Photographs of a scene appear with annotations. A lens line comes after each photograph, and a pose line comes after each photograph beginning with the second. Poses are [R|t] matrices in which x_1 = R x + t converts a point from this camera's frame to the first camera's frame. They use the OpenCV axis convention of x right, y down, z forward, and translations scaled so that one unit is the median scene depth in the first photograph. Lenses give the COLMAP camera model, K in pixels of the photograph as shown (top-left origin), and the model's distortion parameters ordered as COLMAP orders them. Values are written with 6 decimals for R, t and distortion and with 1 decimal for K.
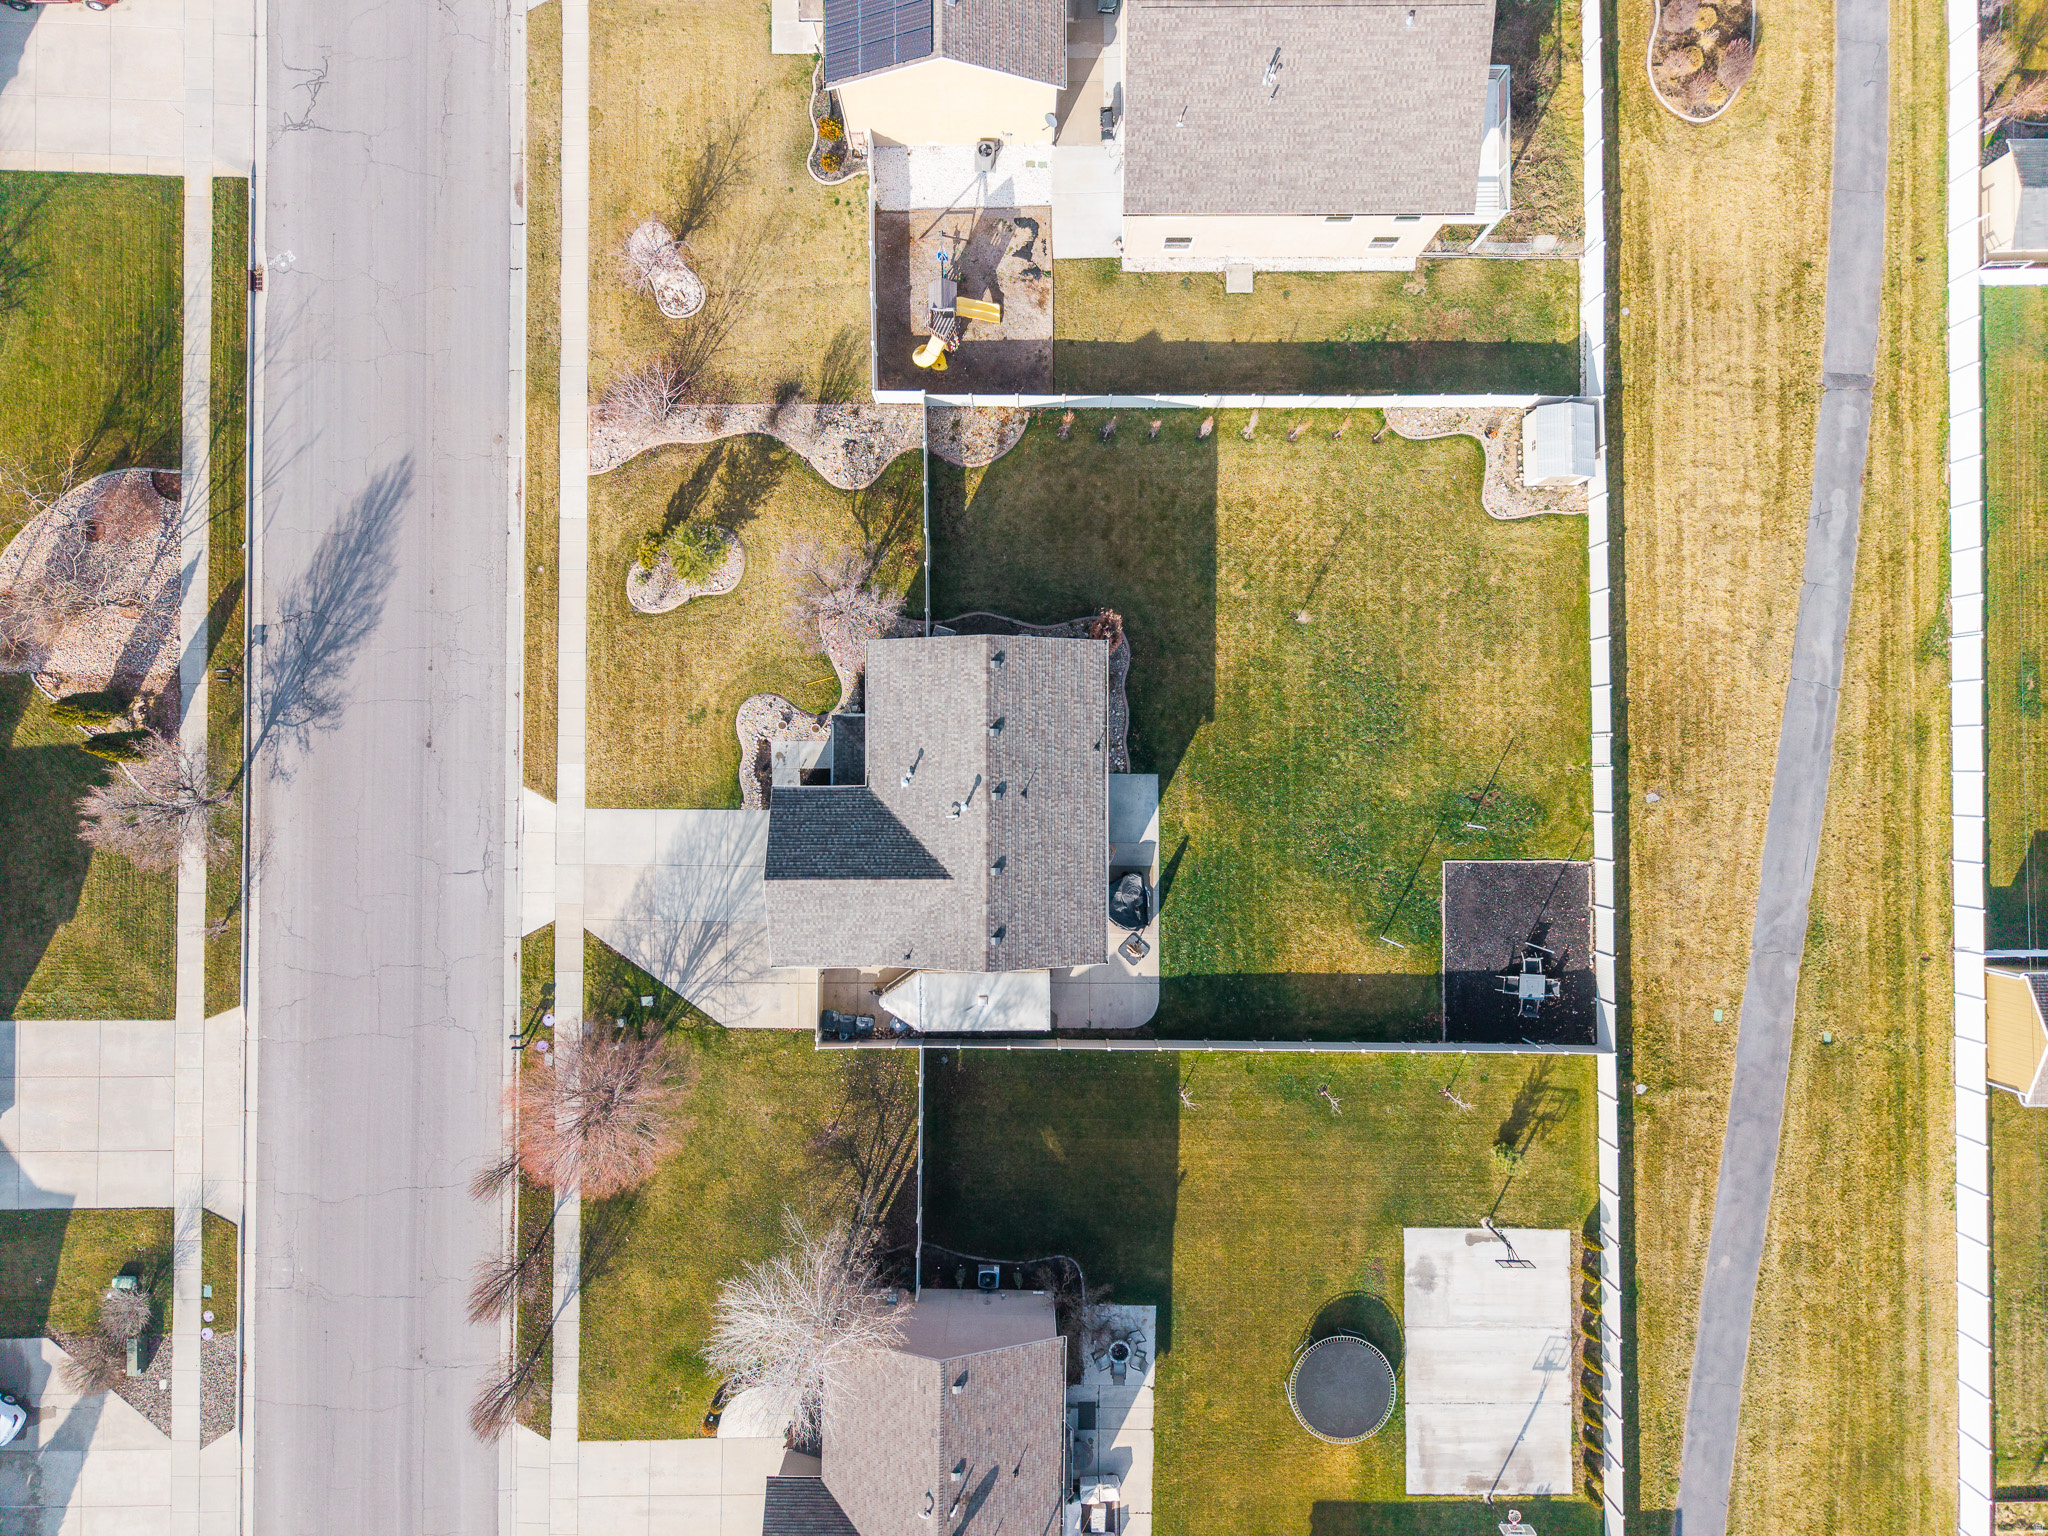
lens RADIAL K [[1380.3, 0, 1026.9], [0, 1380.3, 758.5], [0, 0, 1]] dist [0.005325, -0.001467]
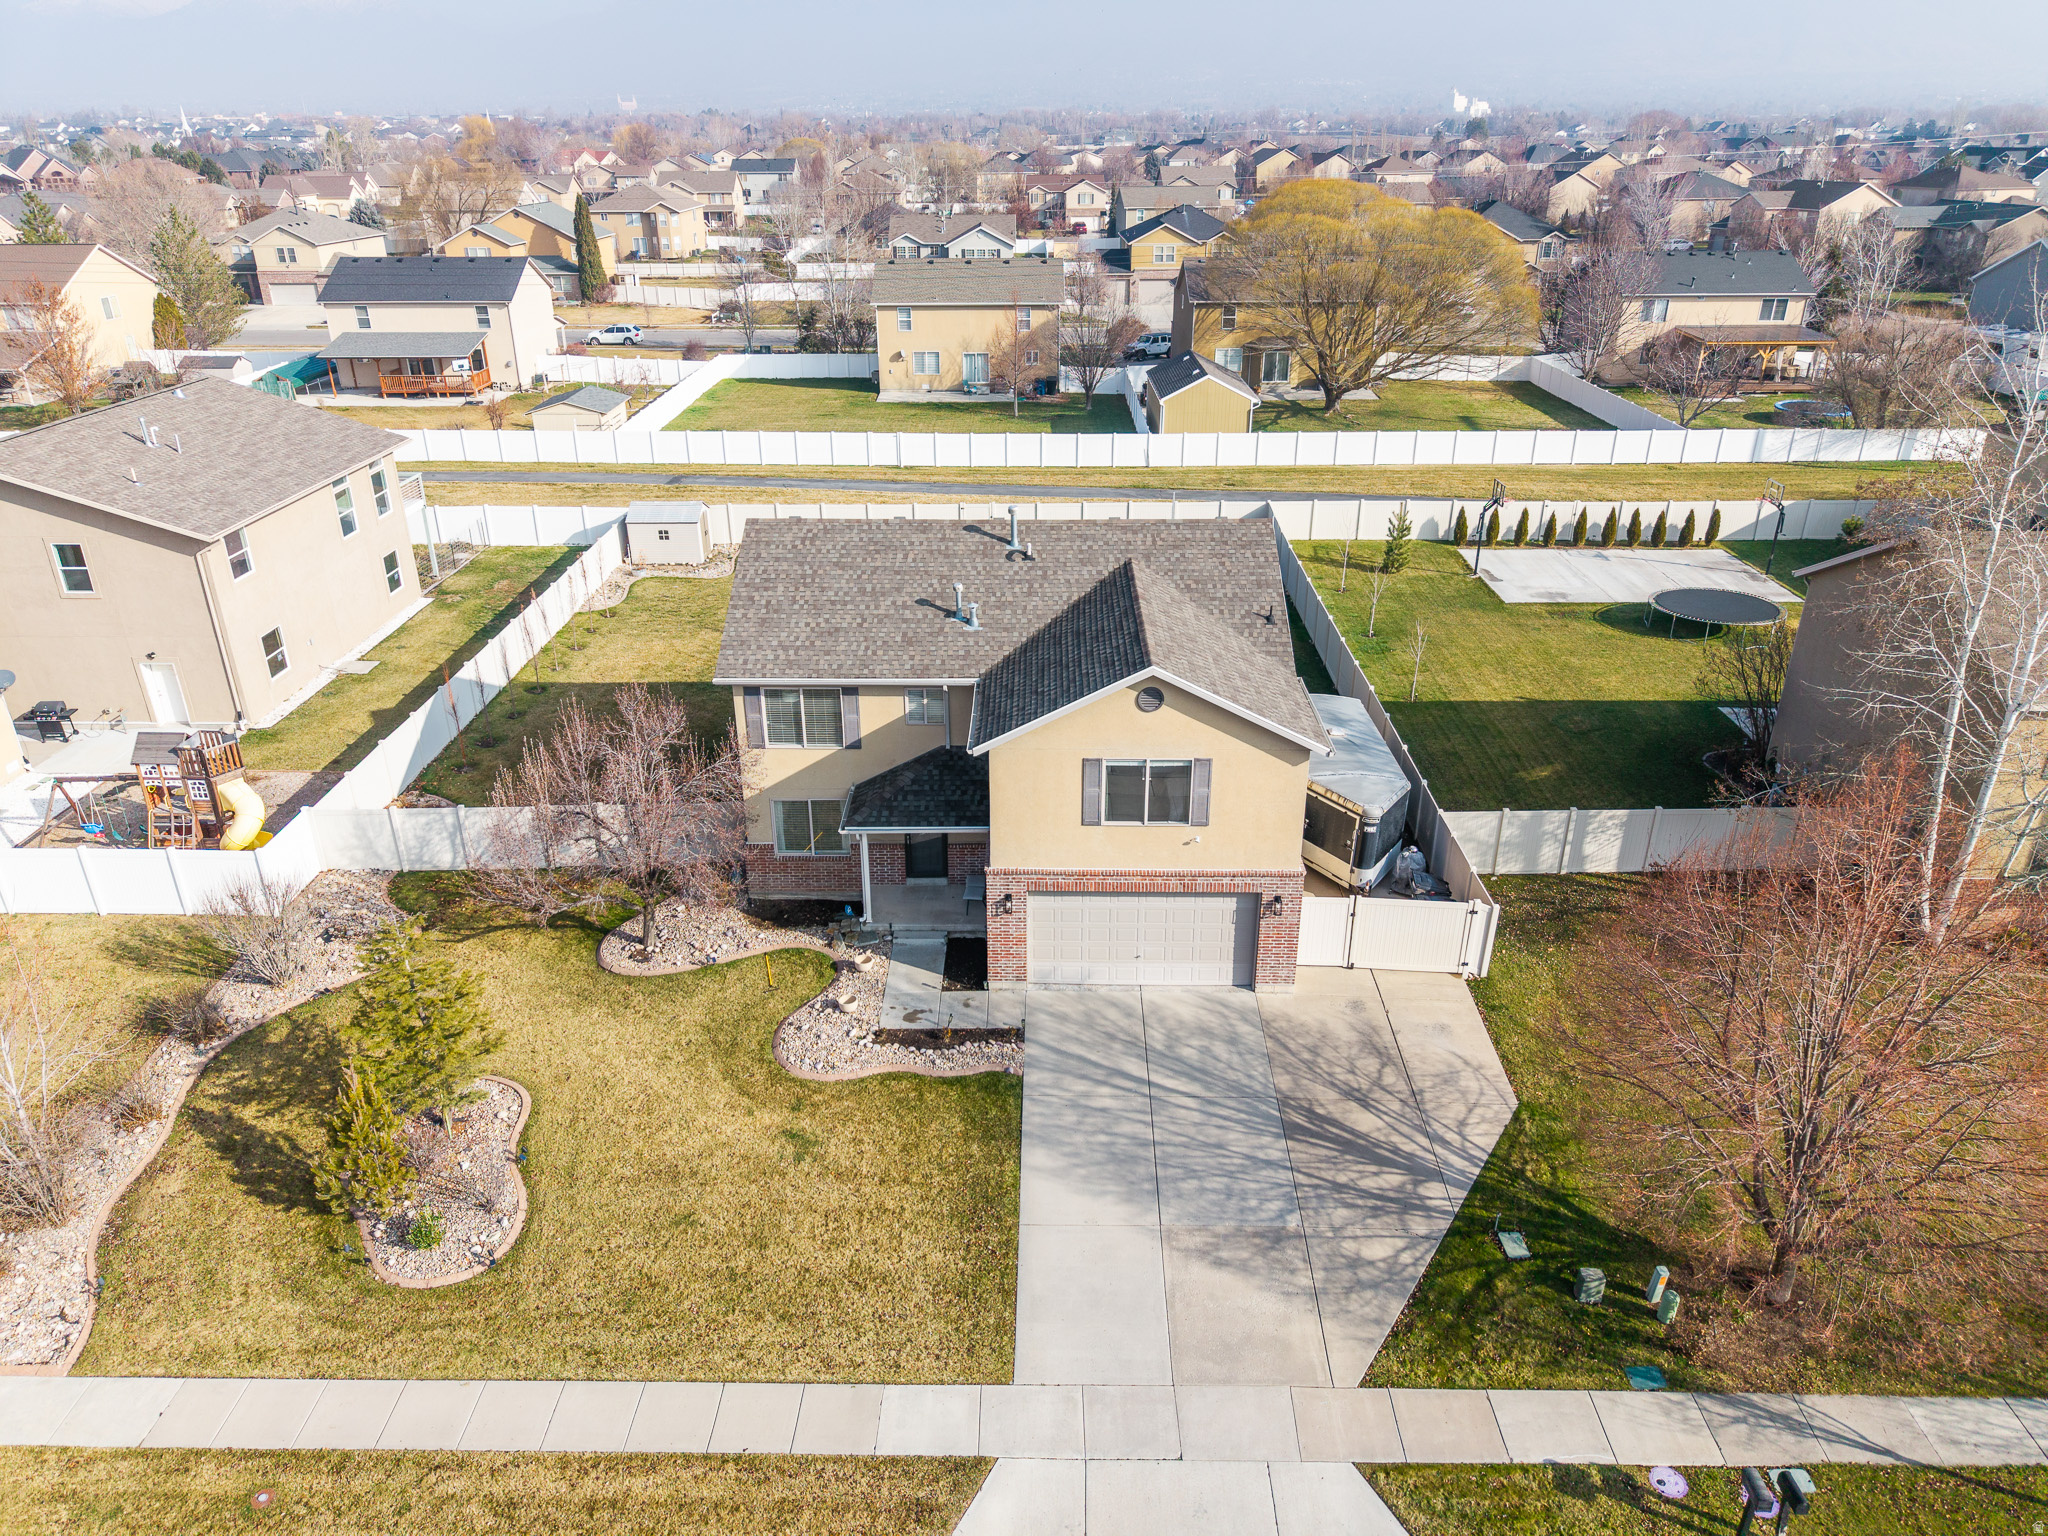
lens RADIAL K [[1380.3, 0, 1026.9], [0, 1380.3, 758.5], [0, 0, 1]] dist [0.005325, -0.001467]
pose [[0.012099, -0.418557, 0.908110, -0.572820], [0.999913, 0.009798, -0.008806, 0.041234], [-0.005212, 0.908137, 0.418640, 0.715892]]
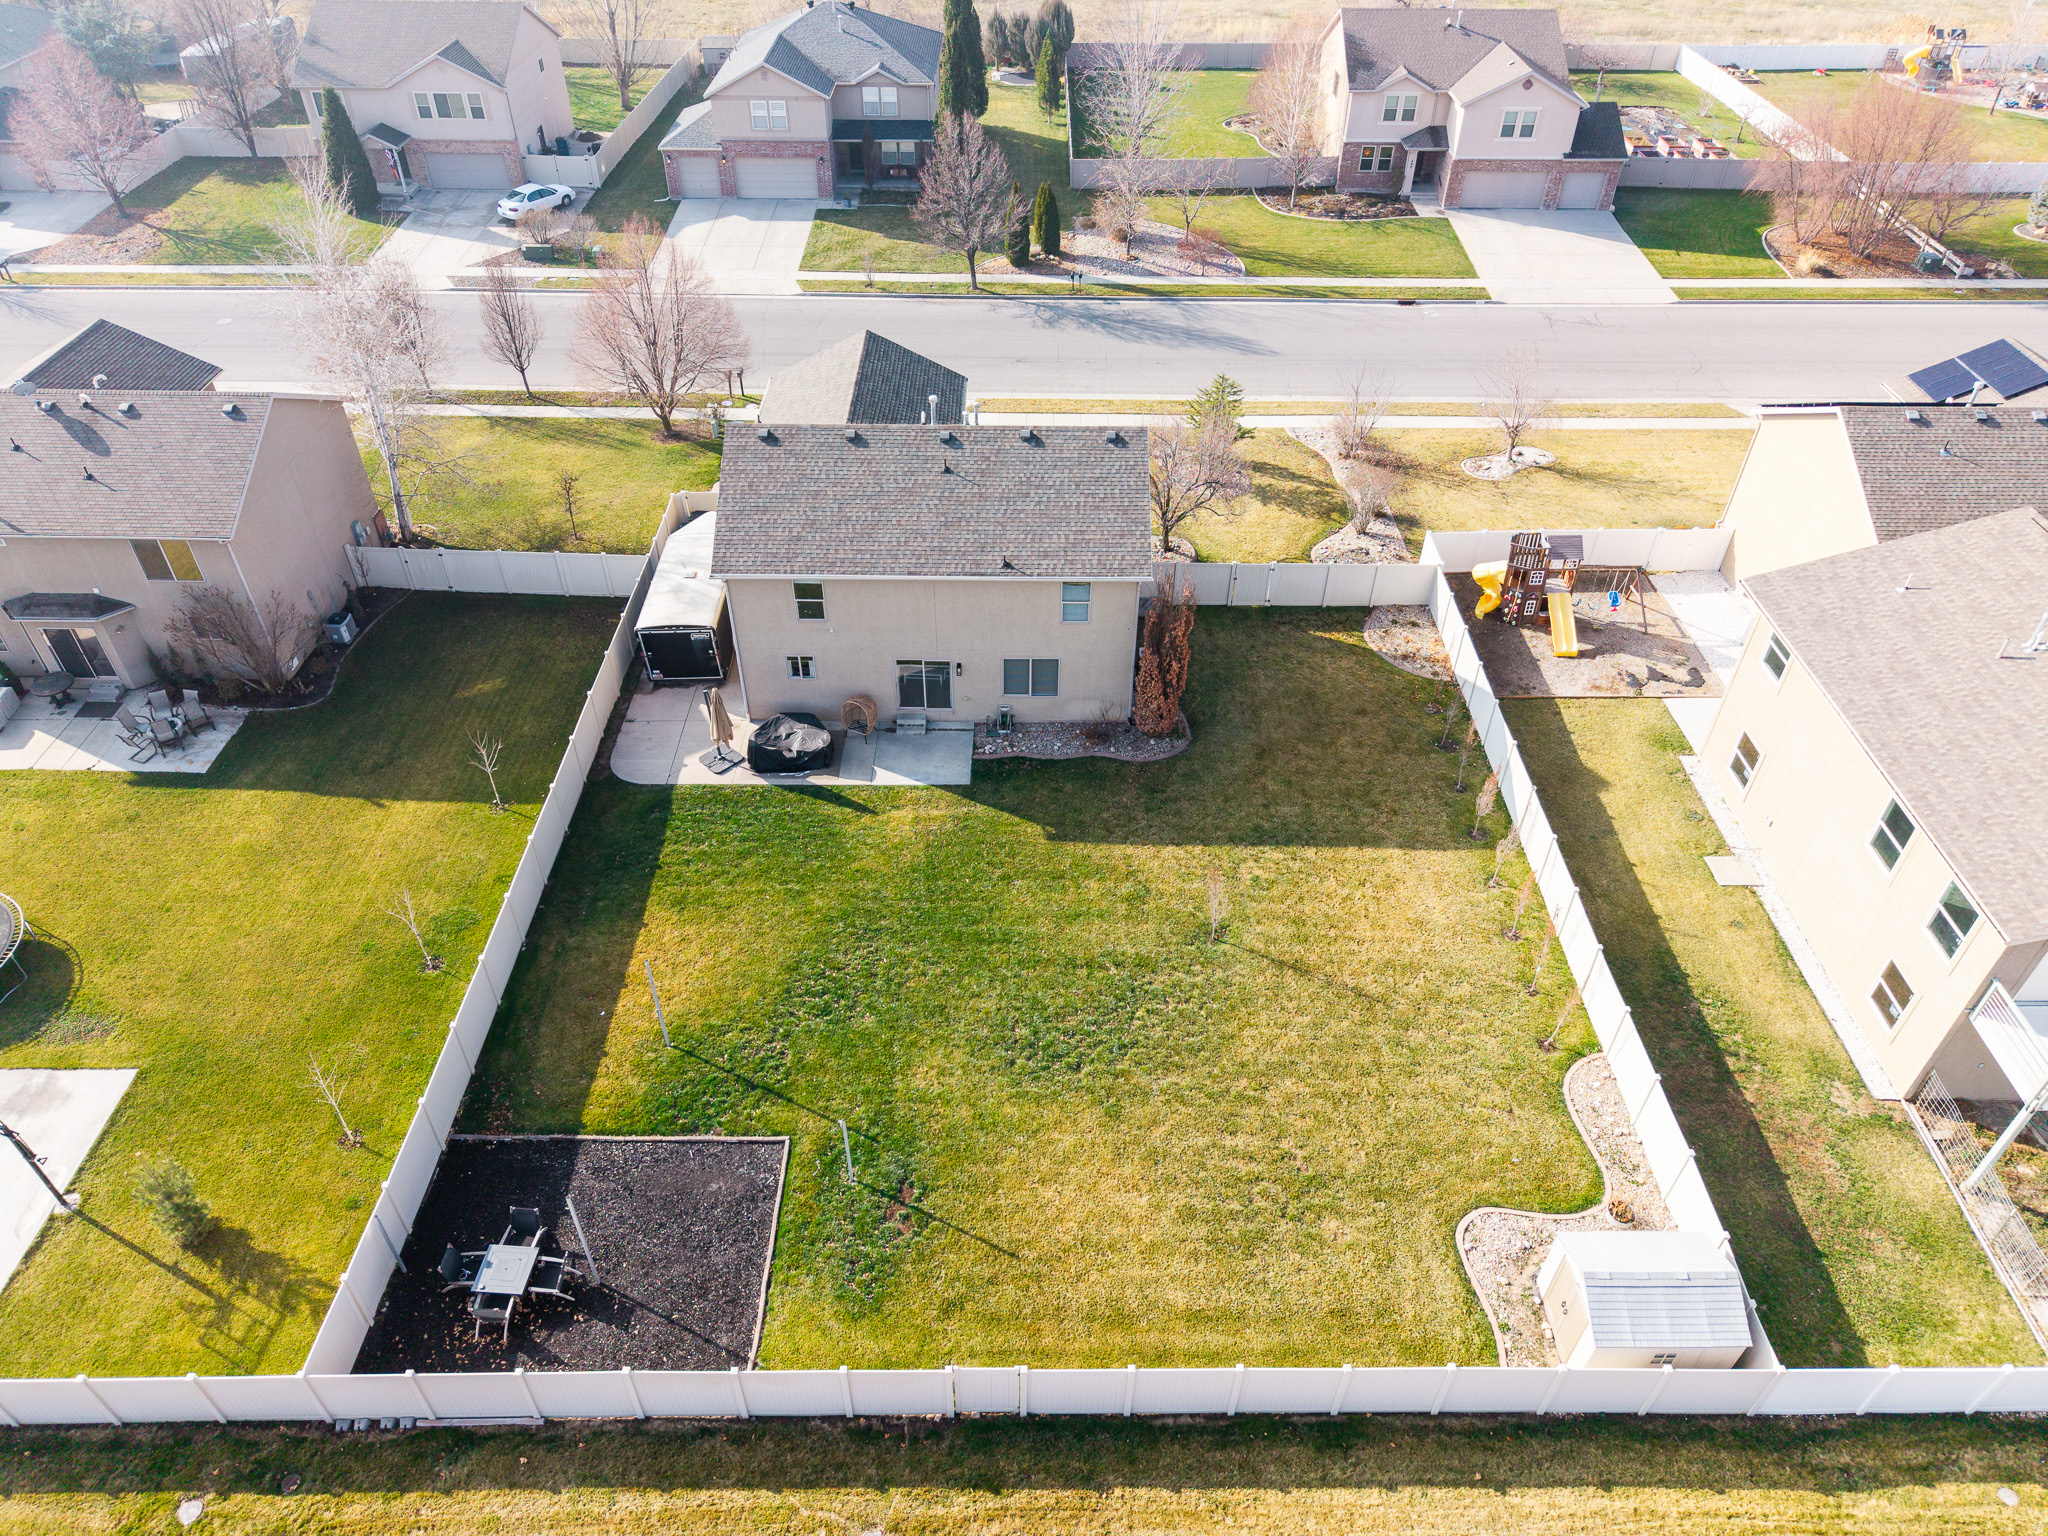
lens RADIAL K [[1380.3, 0, 1026.9], [0, 1380.3, 758.5], [0, 0, 1]] dist [0.005325, -0.001467]
pose [[-0.001135, 0.635954, -0.771727, 0.619760], [-0.999996, 0.001165, 0.002431, -0.018981], [0.002445, 0.771726, 0.635950, 0.547793]]
